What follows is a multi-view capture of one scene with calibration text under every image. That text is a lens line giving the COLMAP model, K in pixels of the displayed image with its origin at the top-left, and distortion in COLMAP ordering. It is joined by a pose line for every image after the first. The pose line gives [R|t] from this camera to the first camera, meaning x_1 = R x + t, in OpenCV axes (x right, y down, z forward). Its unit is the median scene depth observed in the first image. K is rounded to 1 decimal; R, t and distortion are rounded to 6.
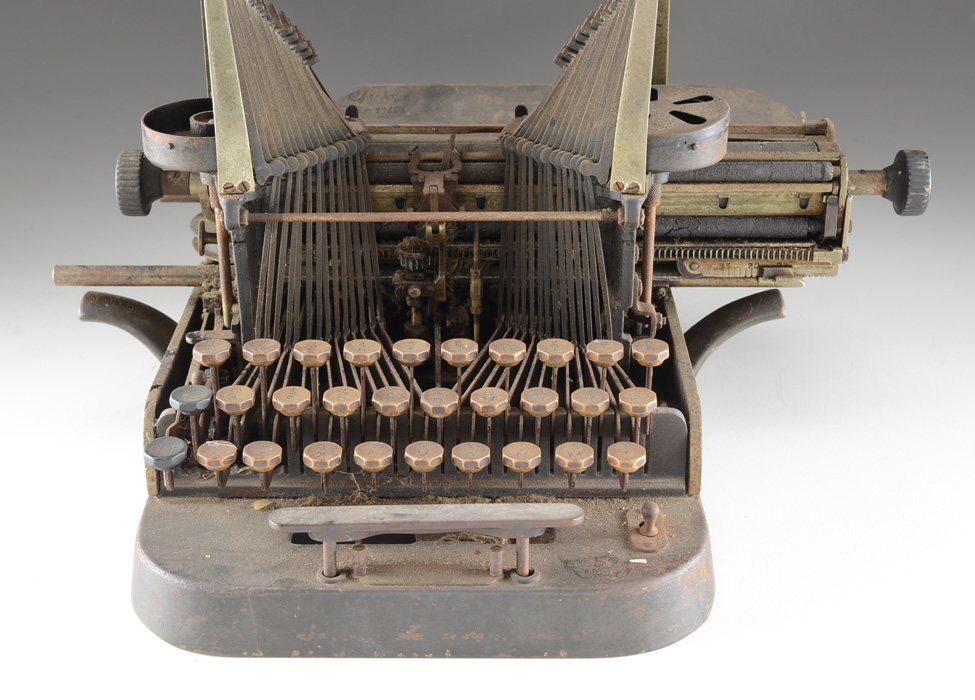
lens RADIAL K [[1613.4, 0, 484.0], [0, 1613.4, 348.5], [0, 0, 1]] dist [0.021290, 0.000000]
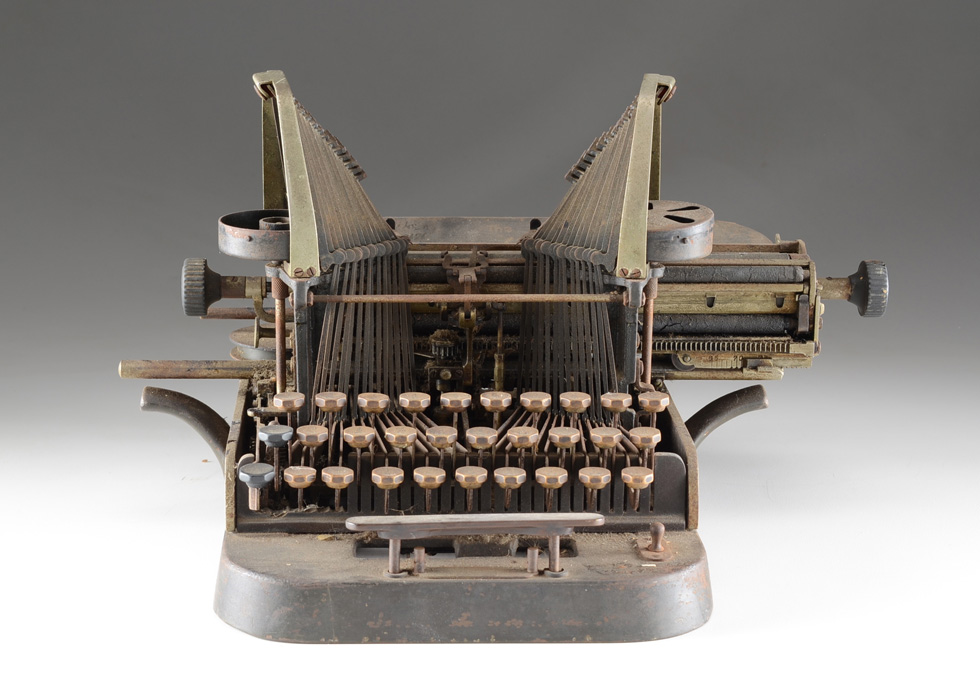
lens RADIAL K [[2323.6, 0, 490.7], [0, 2323.6, 350.1], [0, 0, 1]] dist [0.144179, 0.000000]
pose [[0.998540, 0.000886, 0.054001, -0.107830], [0.009555, 0.981196, -0.192780, 0.286428], [-0.053156, 0.193014, 0.979755, -0.673306]]
